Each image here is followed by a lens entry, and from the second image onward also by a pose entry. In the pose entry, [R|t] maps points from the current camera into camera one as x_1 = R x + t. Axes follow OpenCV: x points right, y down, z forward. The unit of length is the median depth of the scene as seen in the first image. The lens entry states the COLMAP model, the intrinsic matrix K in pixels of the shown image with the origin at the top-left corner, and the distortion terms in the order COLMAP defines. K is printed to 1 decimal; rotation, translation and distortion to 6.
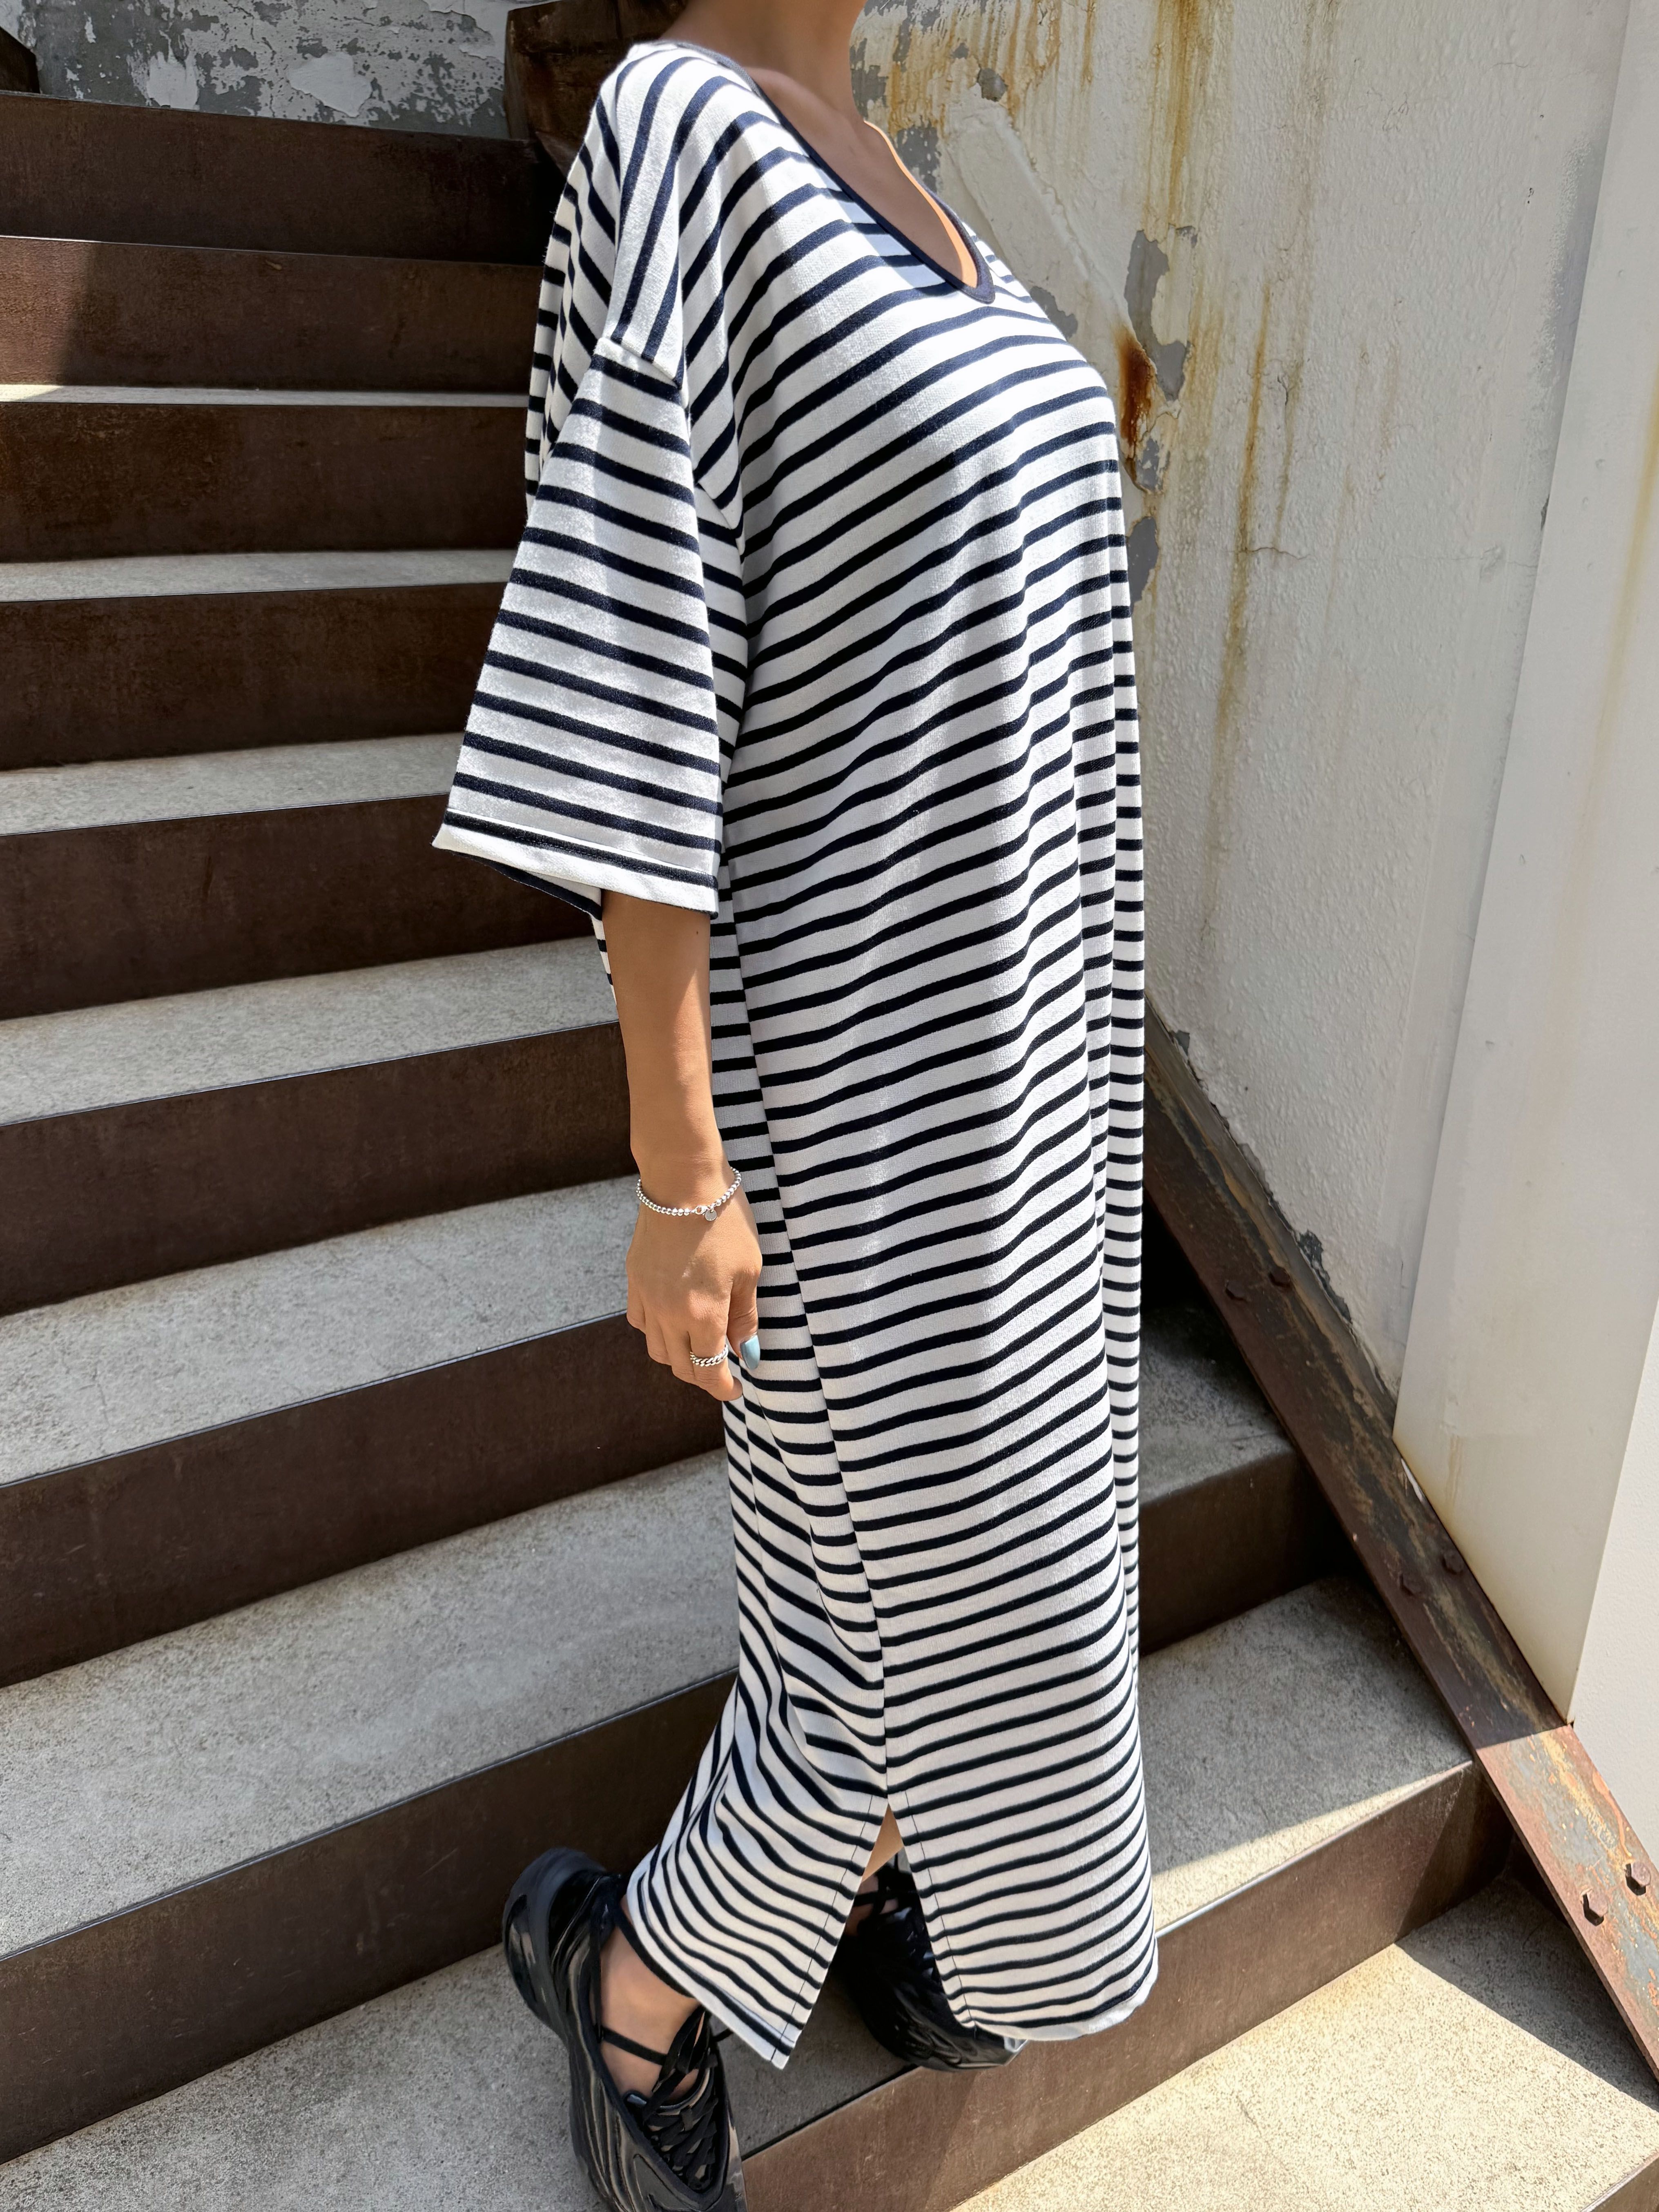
lens RADIAL K [[1648.9, 0, 840.6], [0, 1648.9, 1111.5], [0, 0, 1]] dist [0.028025, -0.034454]
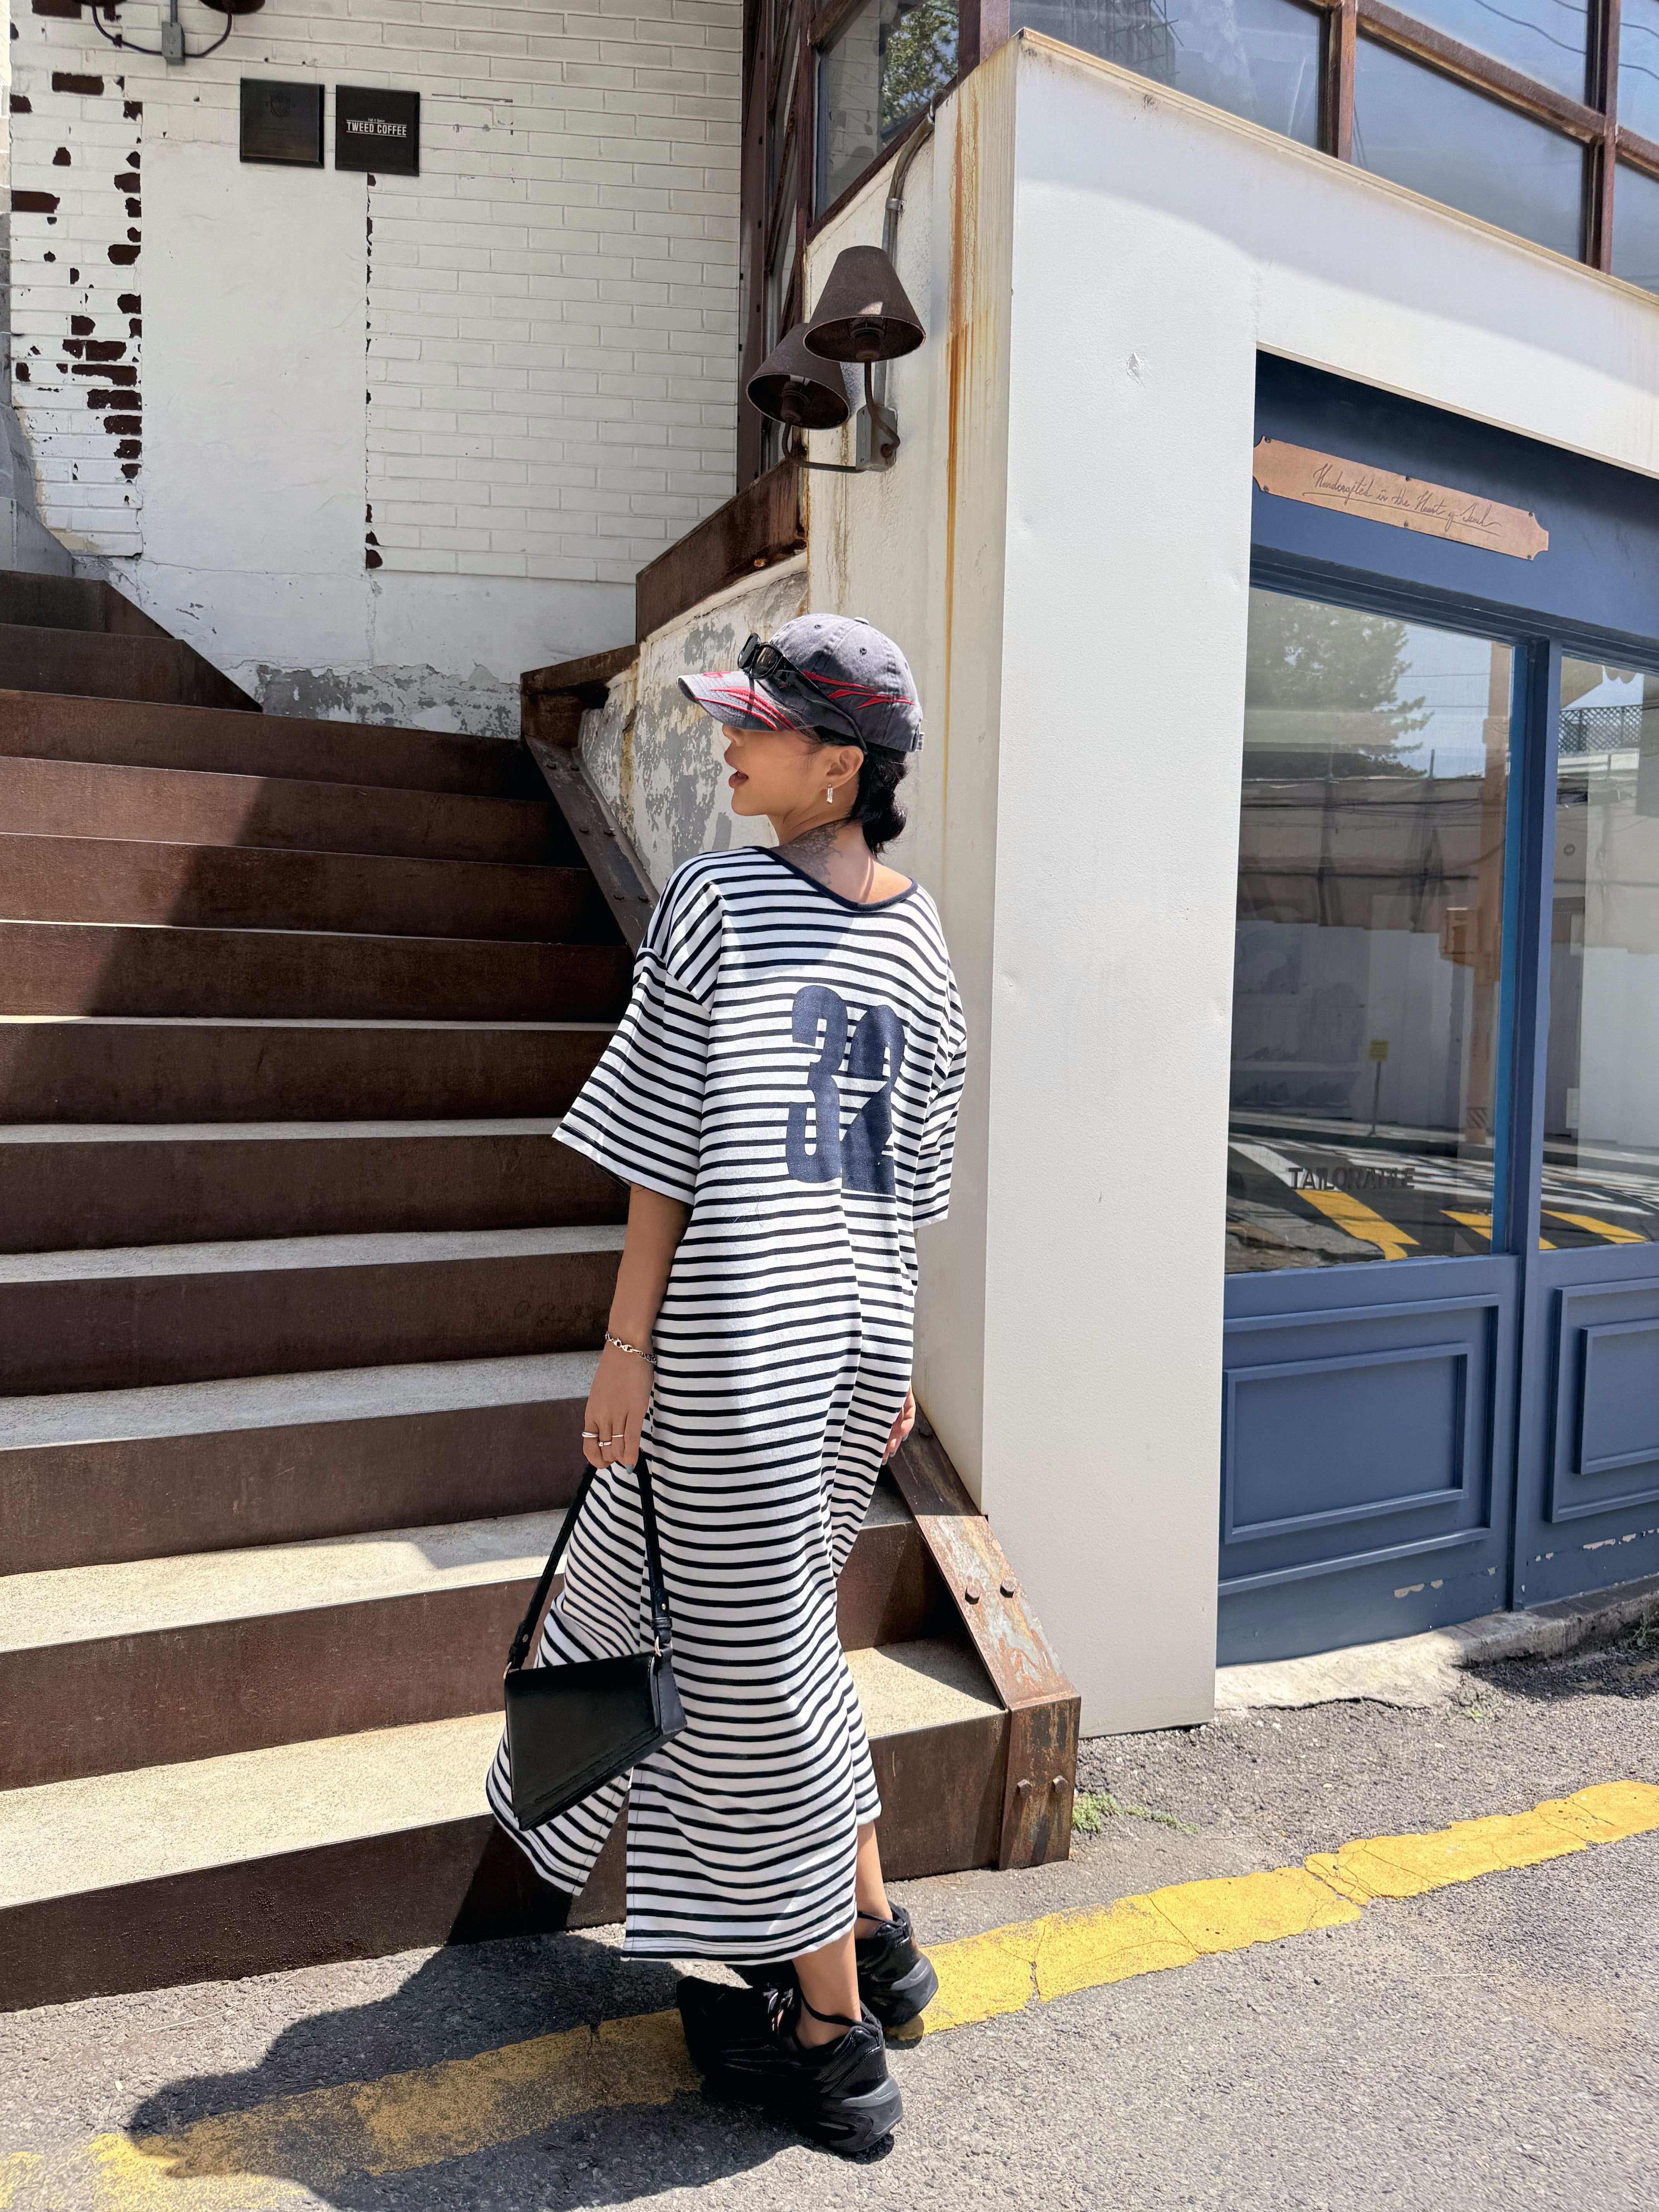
lens RADIAL K [[1560.9, 0, 829.5], [0, 1560.9, 1106.0], [0, 0, 1]] dist [-0.004013, -0.002140]
pose [[0.996917, -0.001692, -0.078447, 0.381559], [-0.024680, 0.942264, -0.333959, 0.465838], [0.074483, 0.334865, 0.939318, -0.556546]]
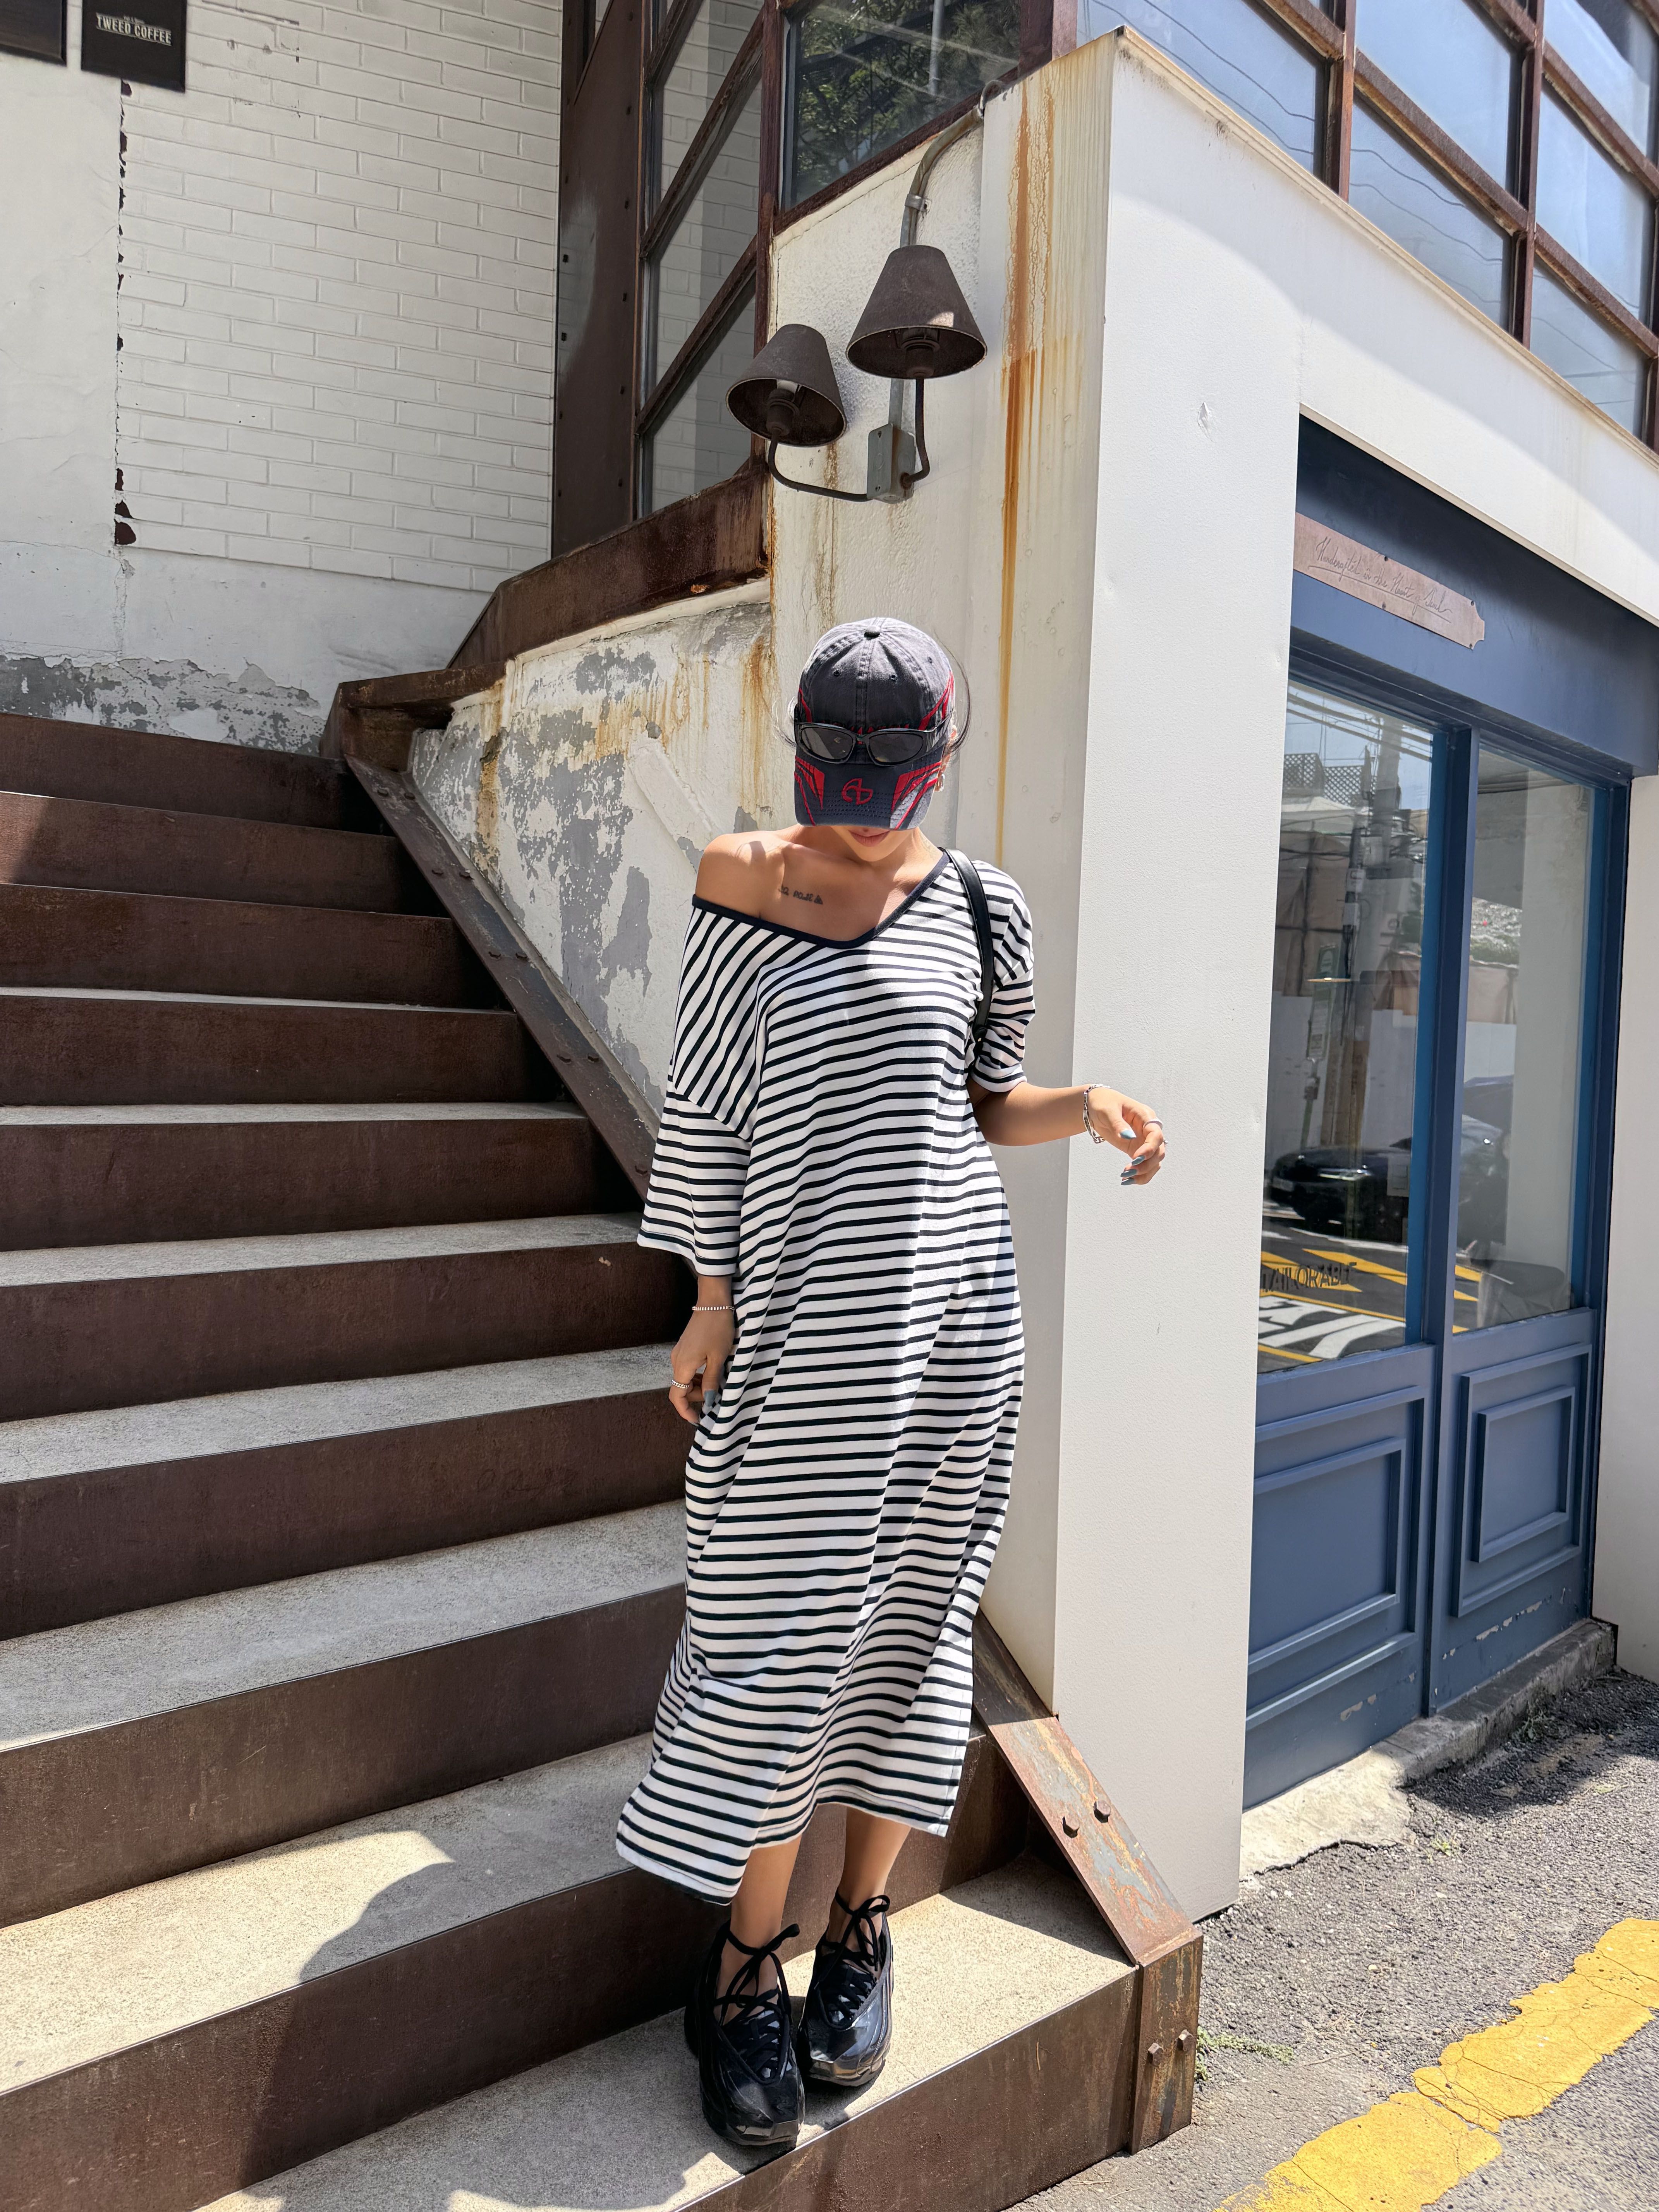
lens RADIAL K [[1558.2, 0, 826.0], [0, 1558.2, 1114.6], [0, 0, 1]] dist [-0.003134, -0.003533]
pose [[0.988080, 0.001148, 0.153939, 0.030646], [0.050588, 0.942018, -0.331726, 0.301872], [-0.145394, 0.335560, 0.930731, -0.383676]]
